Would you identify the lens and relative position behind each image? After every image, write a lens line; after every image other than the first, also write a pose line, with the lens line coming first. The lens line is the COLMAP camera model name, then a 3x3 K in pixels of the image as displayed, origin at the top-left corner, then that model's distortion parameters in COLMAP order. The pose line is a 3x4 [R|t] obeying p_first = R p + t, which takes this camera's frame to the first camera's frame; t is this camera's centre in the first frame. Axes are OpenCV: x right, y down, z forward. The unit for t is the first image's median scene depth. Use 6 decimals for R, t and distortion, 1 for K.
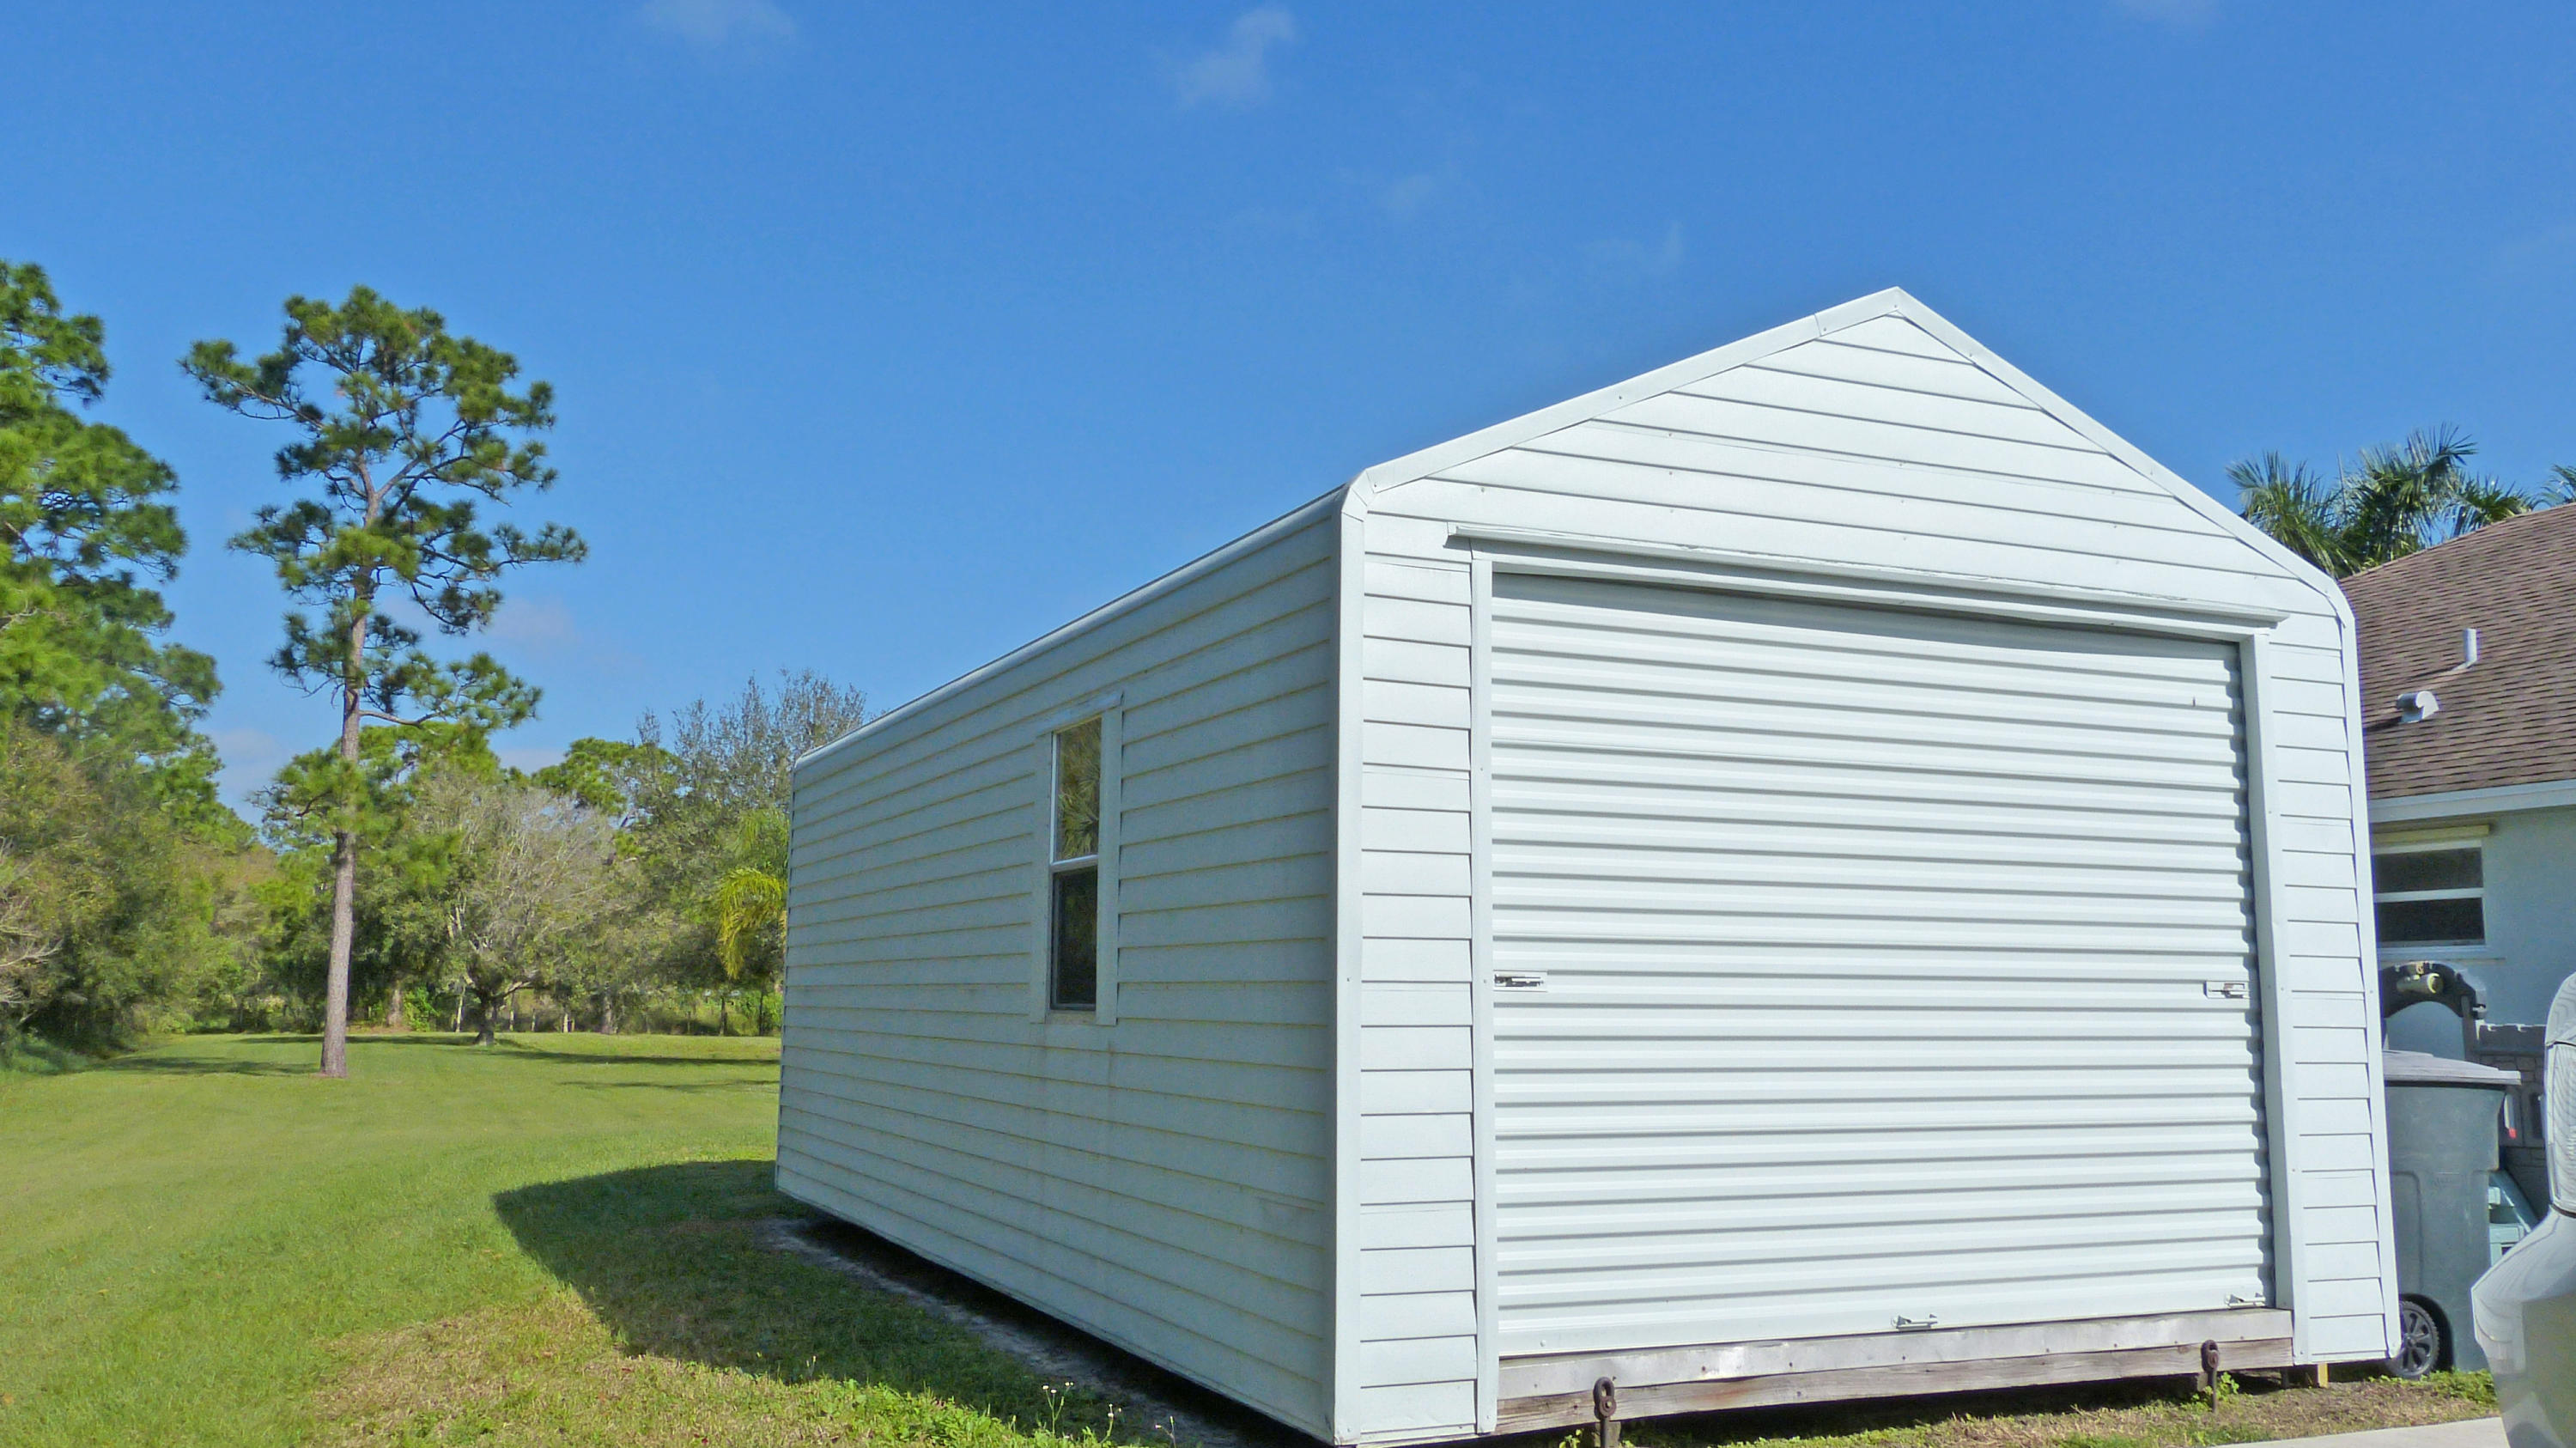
lens RADIAL K [[2141.5, 0, 1288.0], [0, 2141.5, 724.0], [0, 0, 1]] dist [-0.004394, -0.001402]
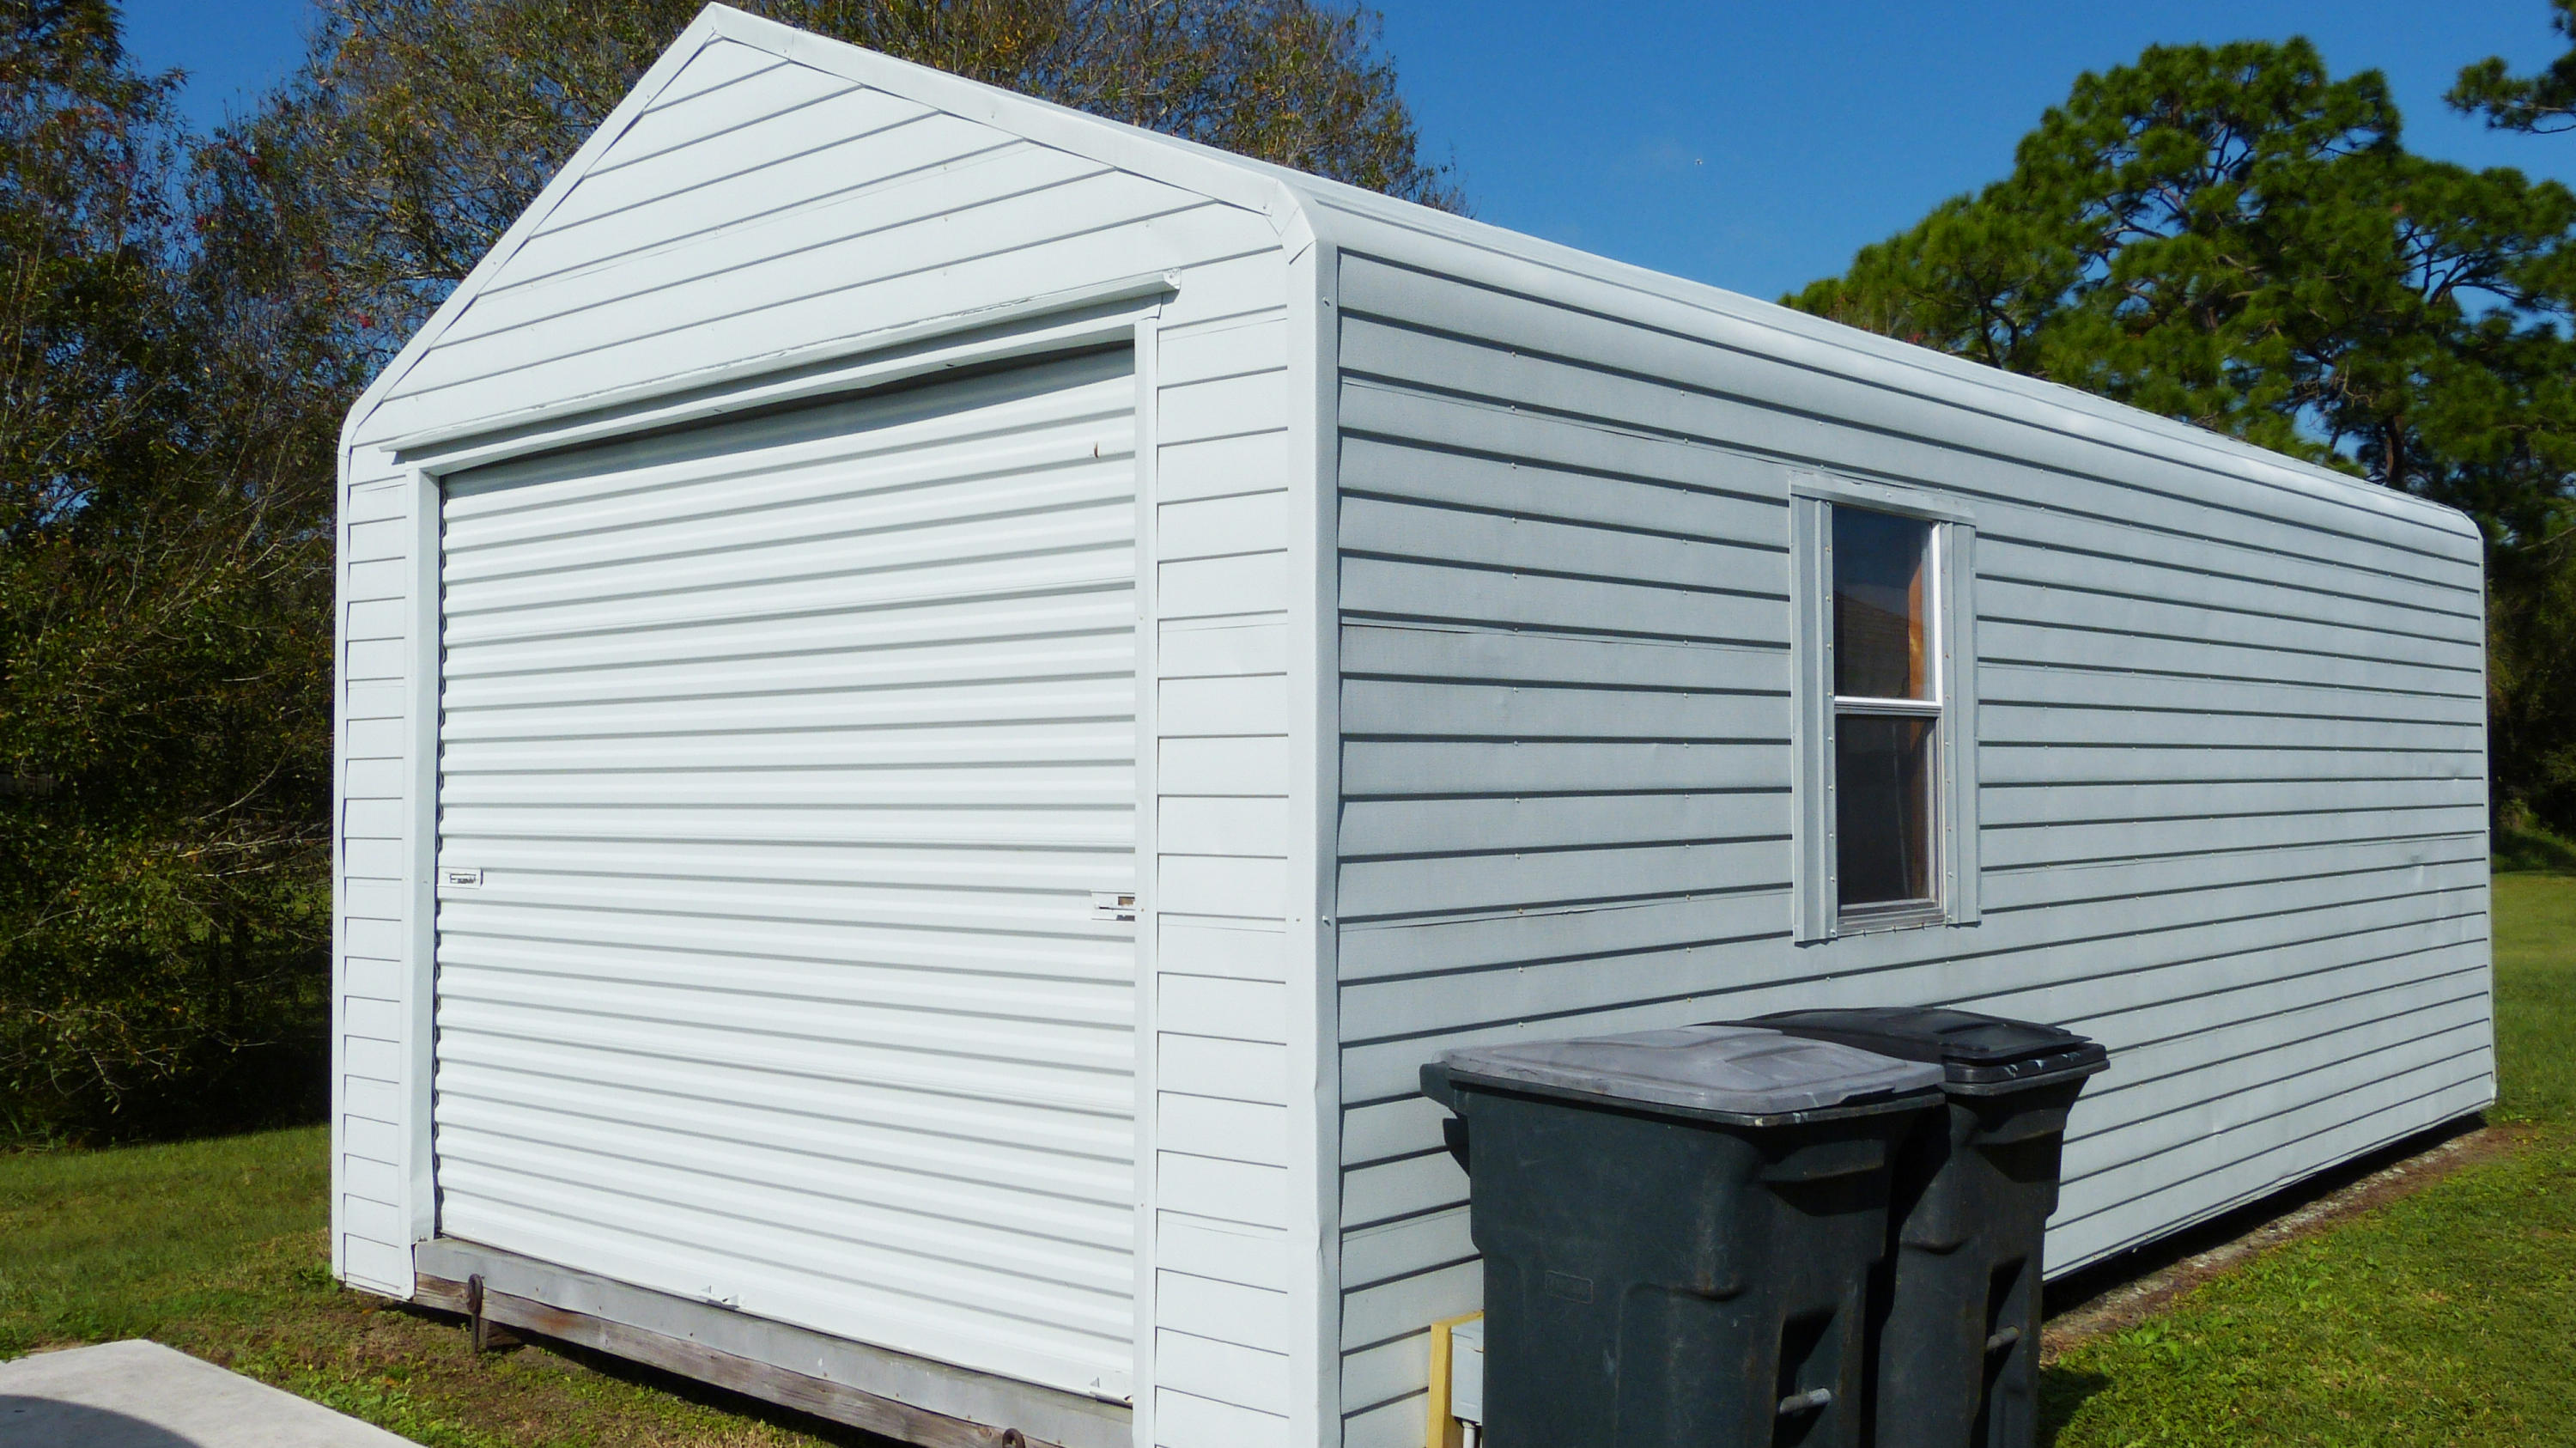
lens RADIAL K [[2313.0, 0, 1288.0], [0, 2313.0, 724.0], [0, 0, 1]] dist [-0.014267, -0.013880]
pose [[0.422256, -0.033026, -0.905875, 1.130098], [0.129247, 0.991319, 0.024105, 0.064023], [0.897215, -0.127260, 0.422859, 0.803122]]
